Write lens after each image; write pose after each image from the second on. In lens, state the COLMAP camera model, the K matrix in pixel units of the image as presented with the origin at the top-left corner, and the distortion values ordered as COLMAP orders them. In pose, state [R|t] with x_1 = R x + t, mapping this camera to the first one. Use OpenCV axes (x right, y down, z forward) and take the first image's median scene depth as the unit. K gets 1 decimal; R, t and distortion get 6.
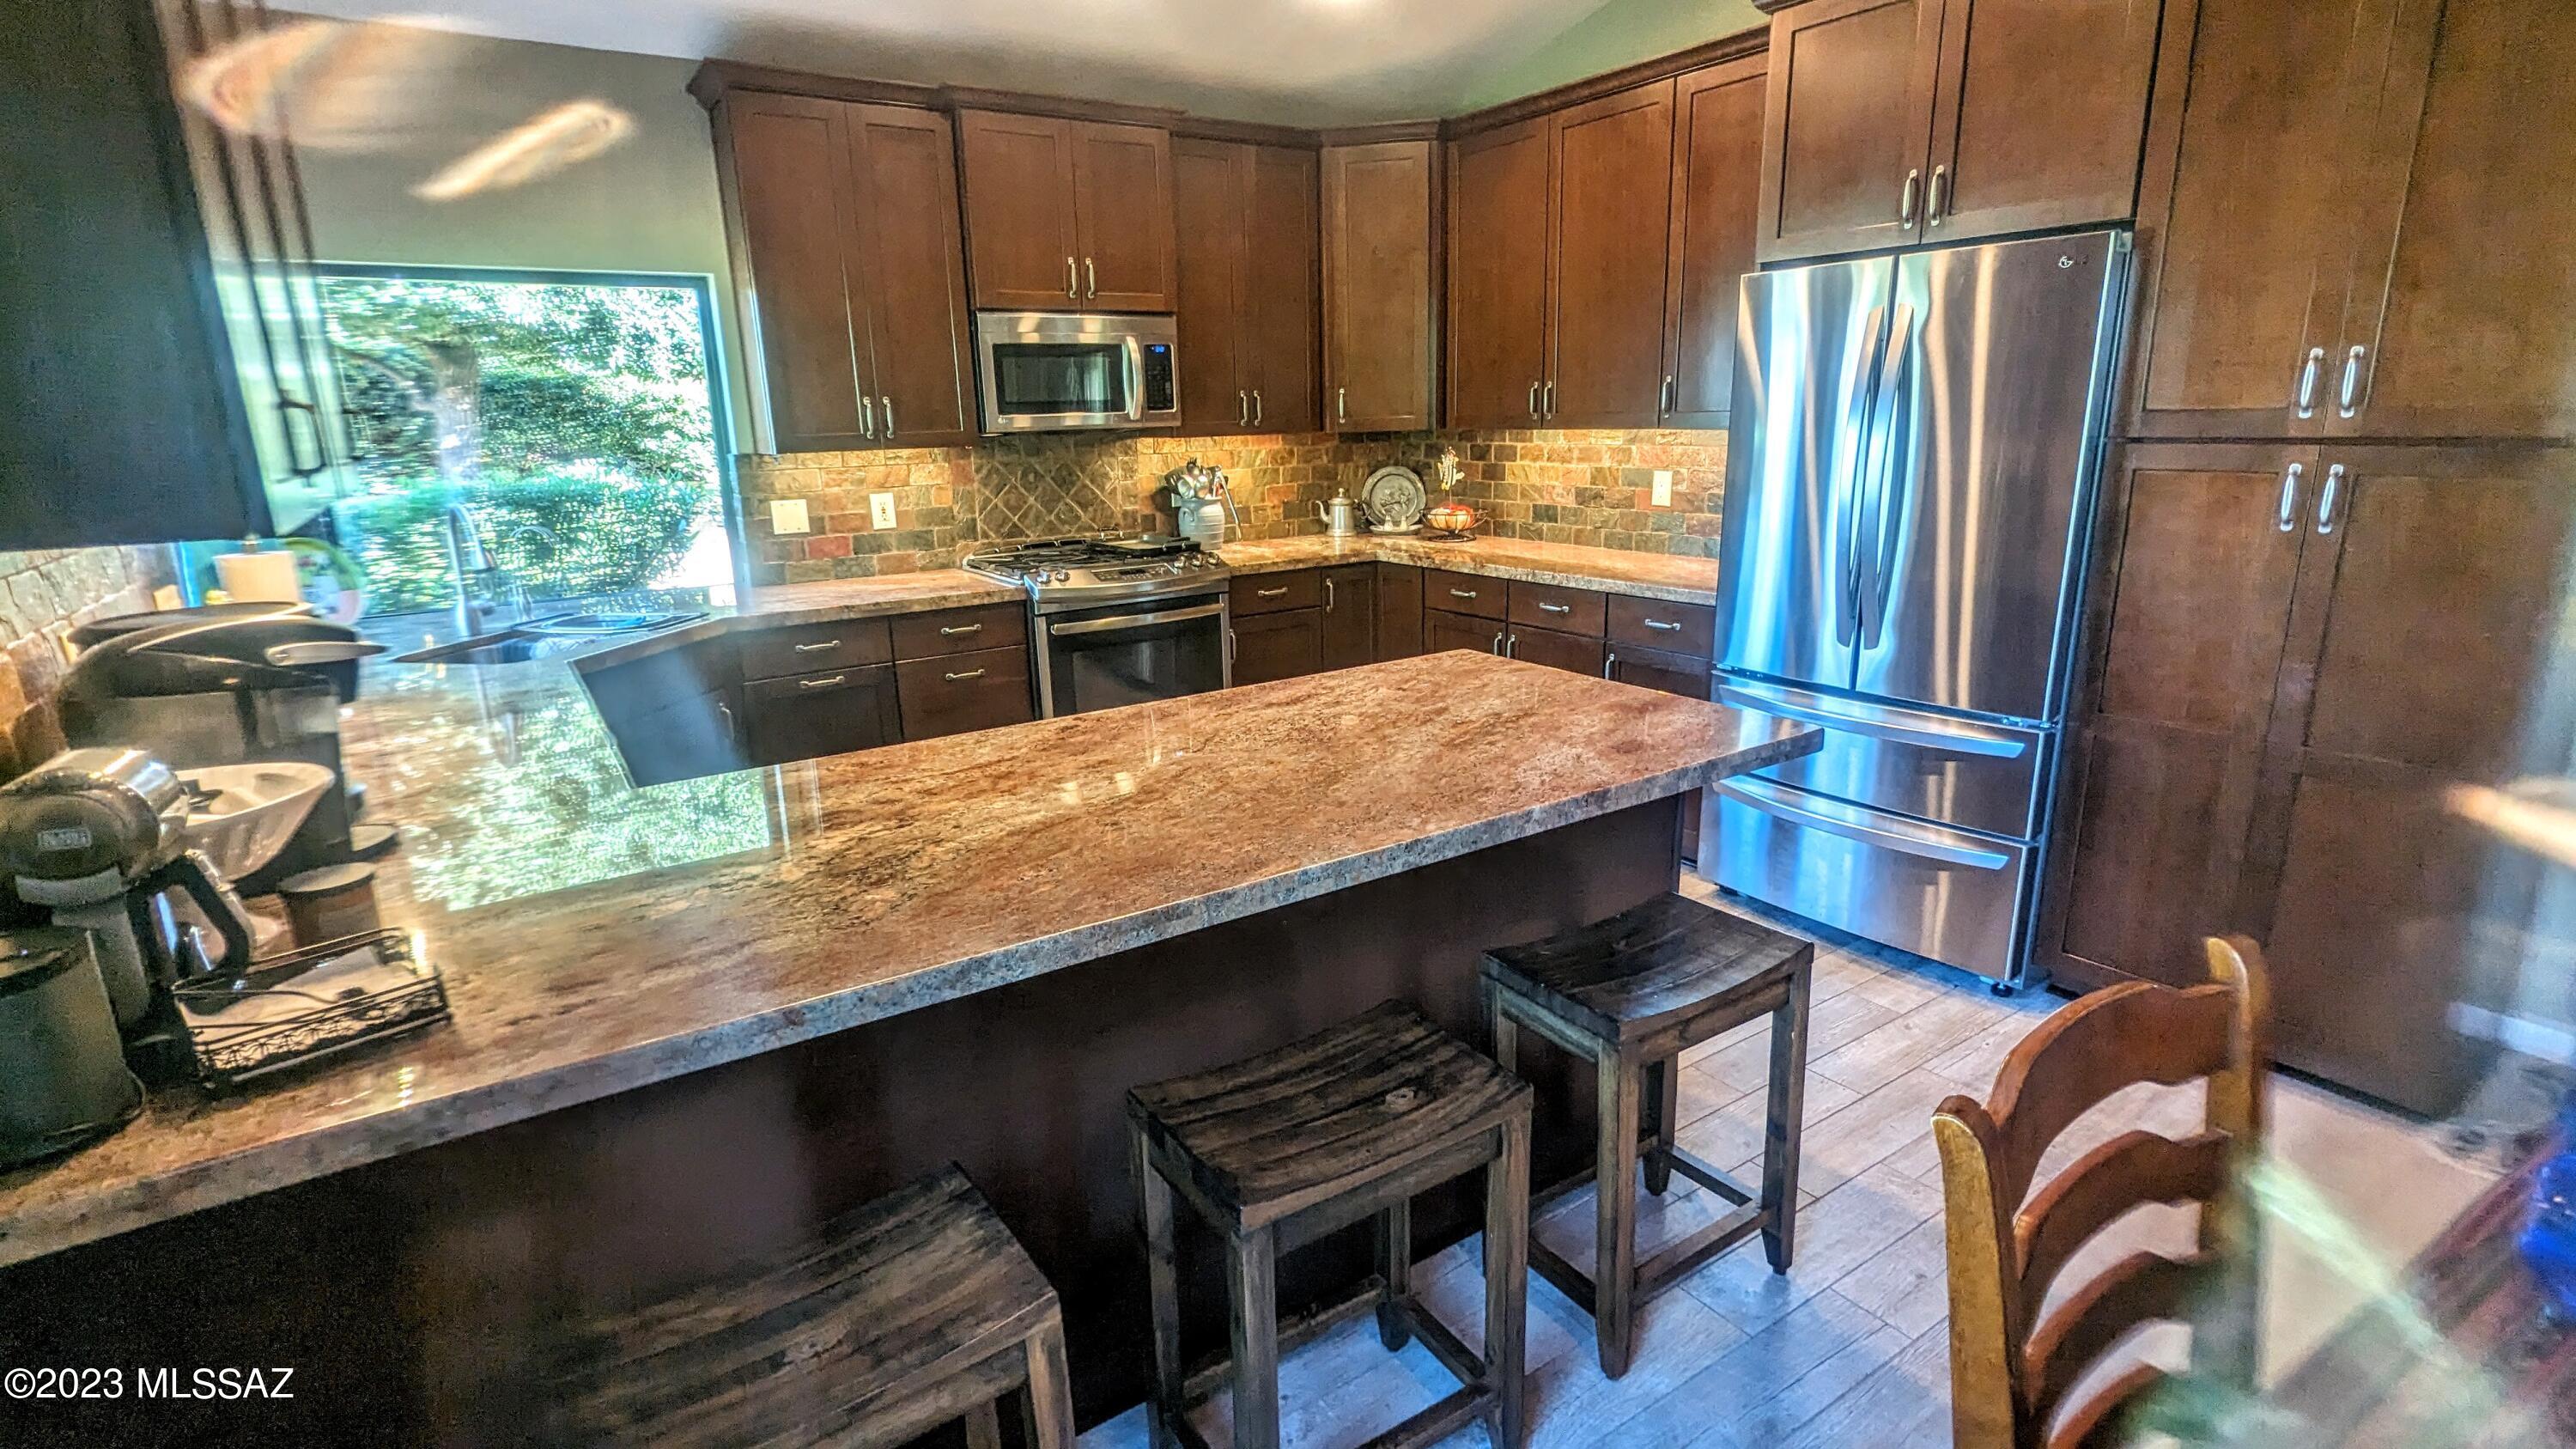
lens RADIAL K [[1213.9, 0, 1286.8], [0, 1213.9, 720.5], [0, 0, 1]] dist [0.001325, -0.001384]
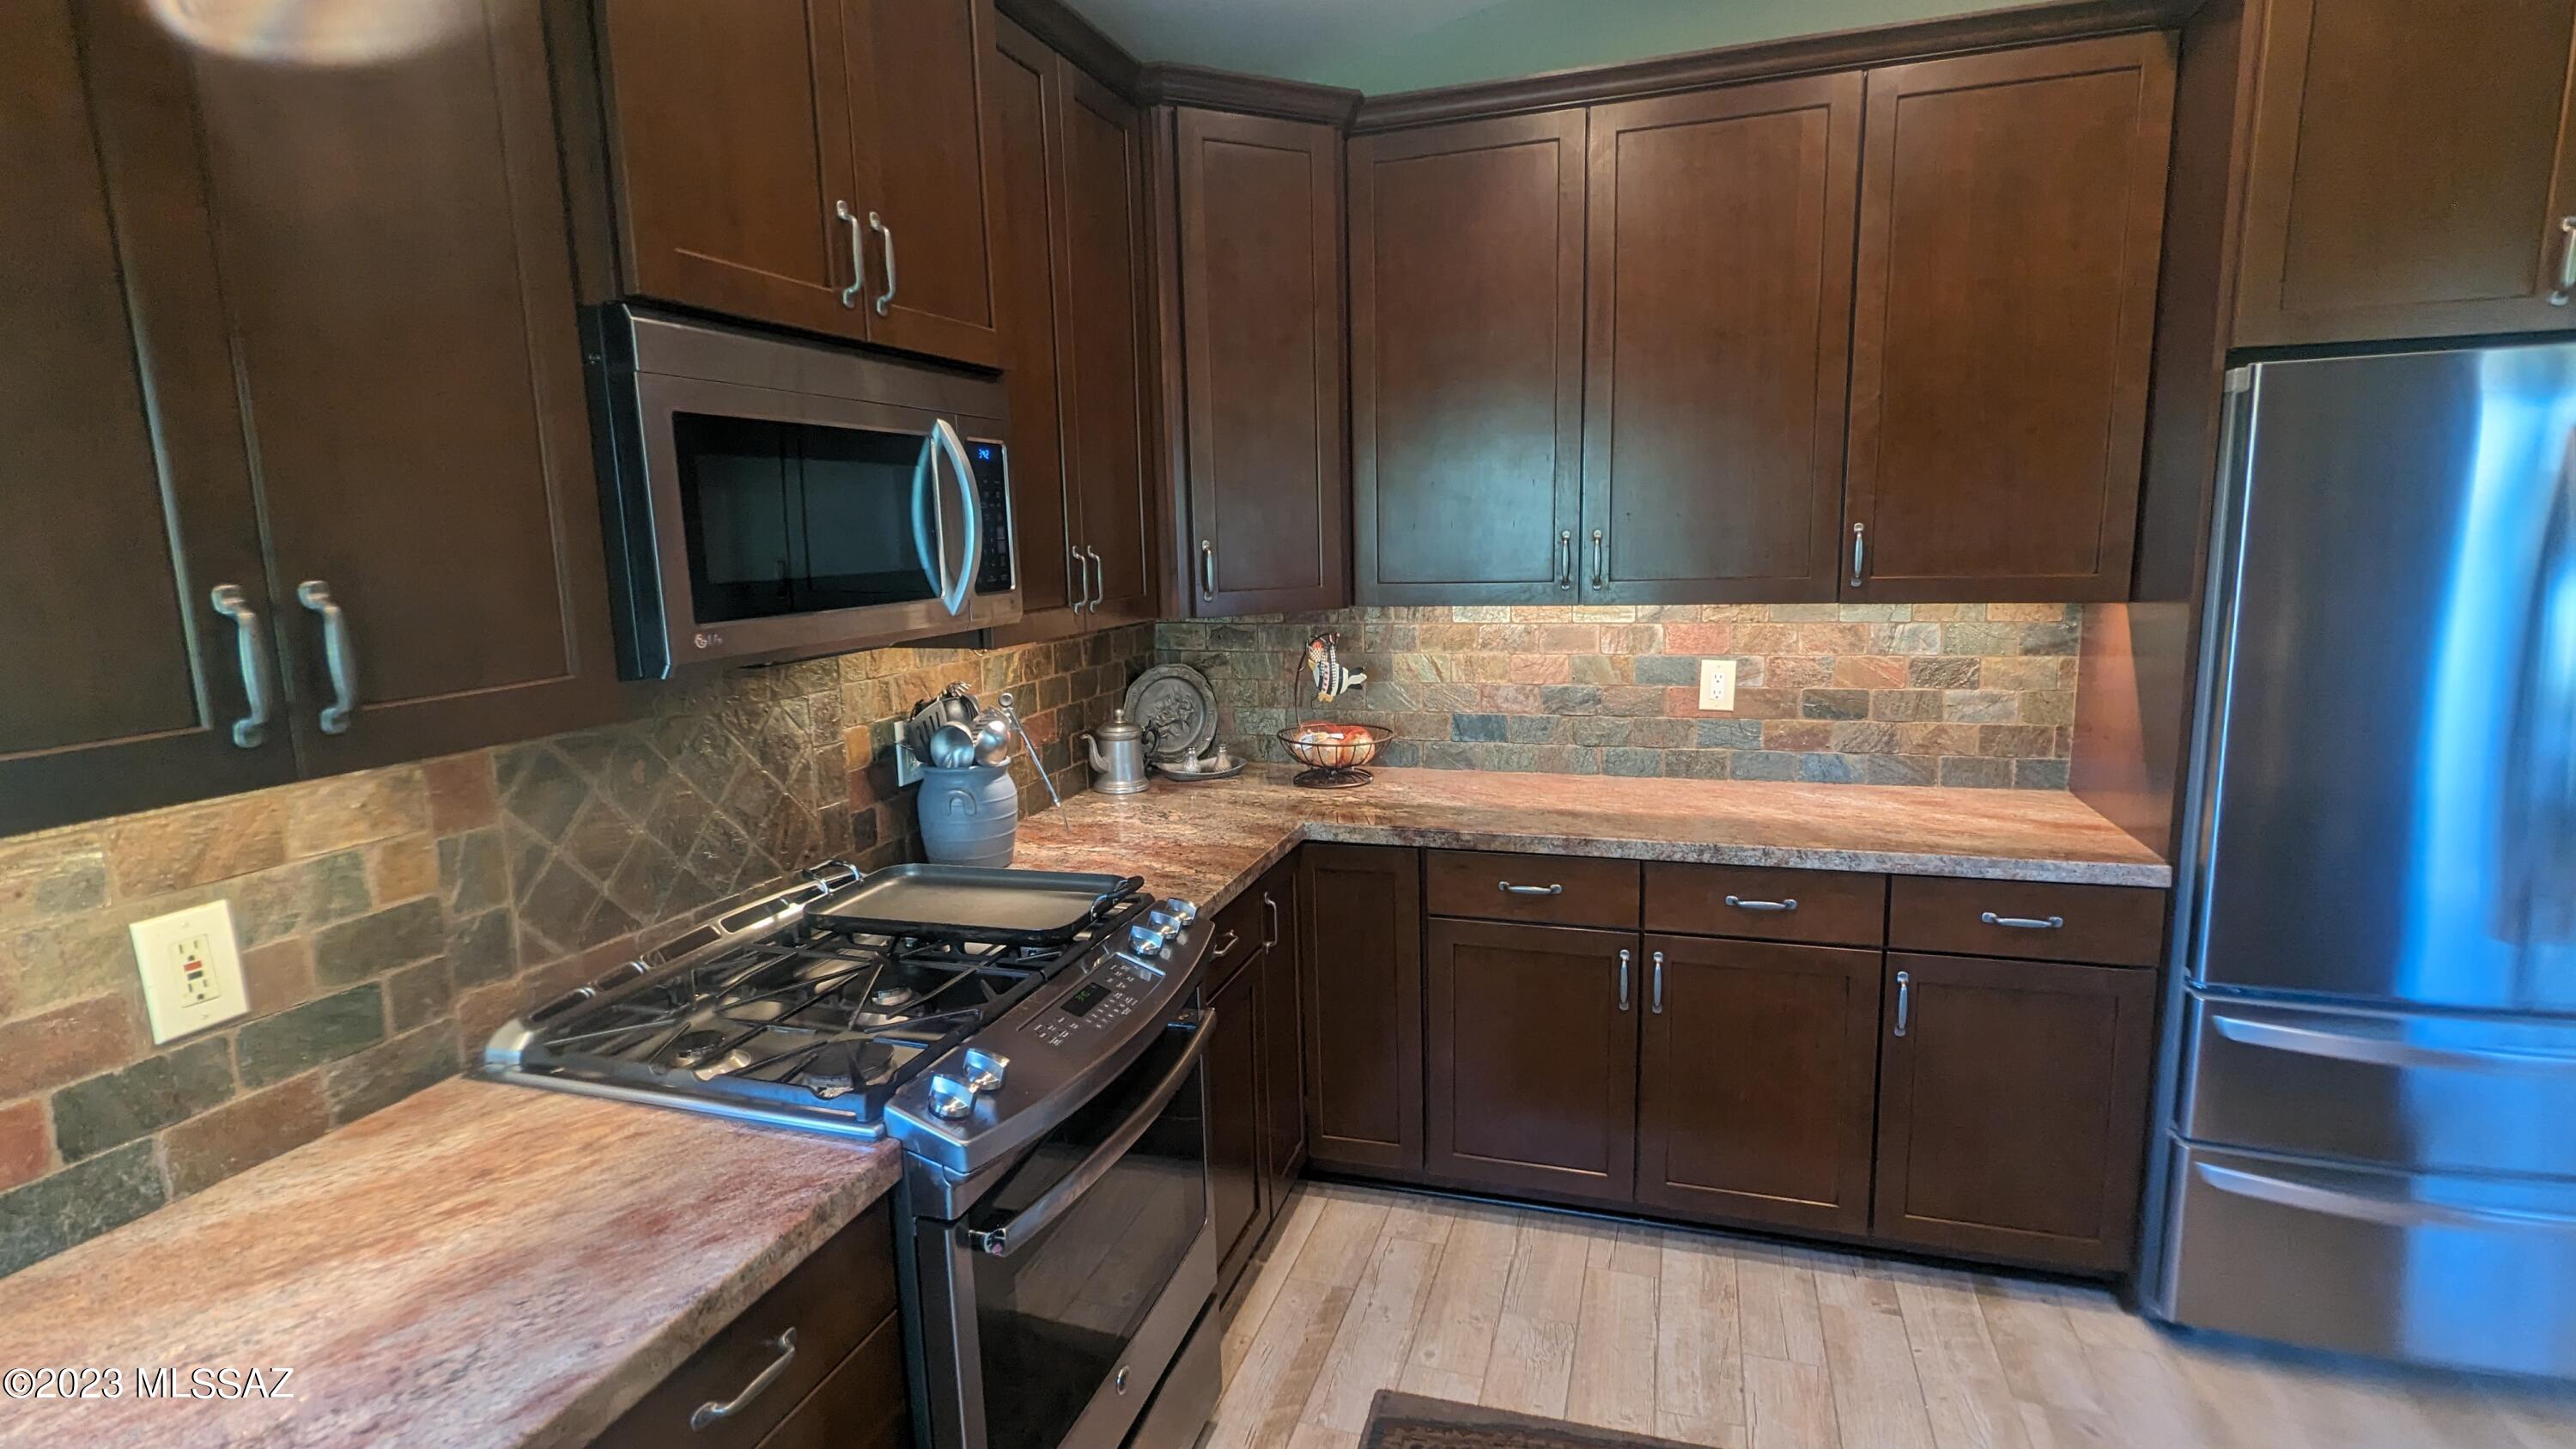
lens RADIAL K [[1213.9, 0, 1285.3], [0, 1213.9, 725.3], [0, 0, 1]] dist [0.001325, -0.001384]
pose [[0.792010, -0.093357, 0.603328, -0.297701], [0.158695, 0.985750, -0.055792, -0.173176], [-0.589522, 0.139932, 0.795539, 0.620154]]
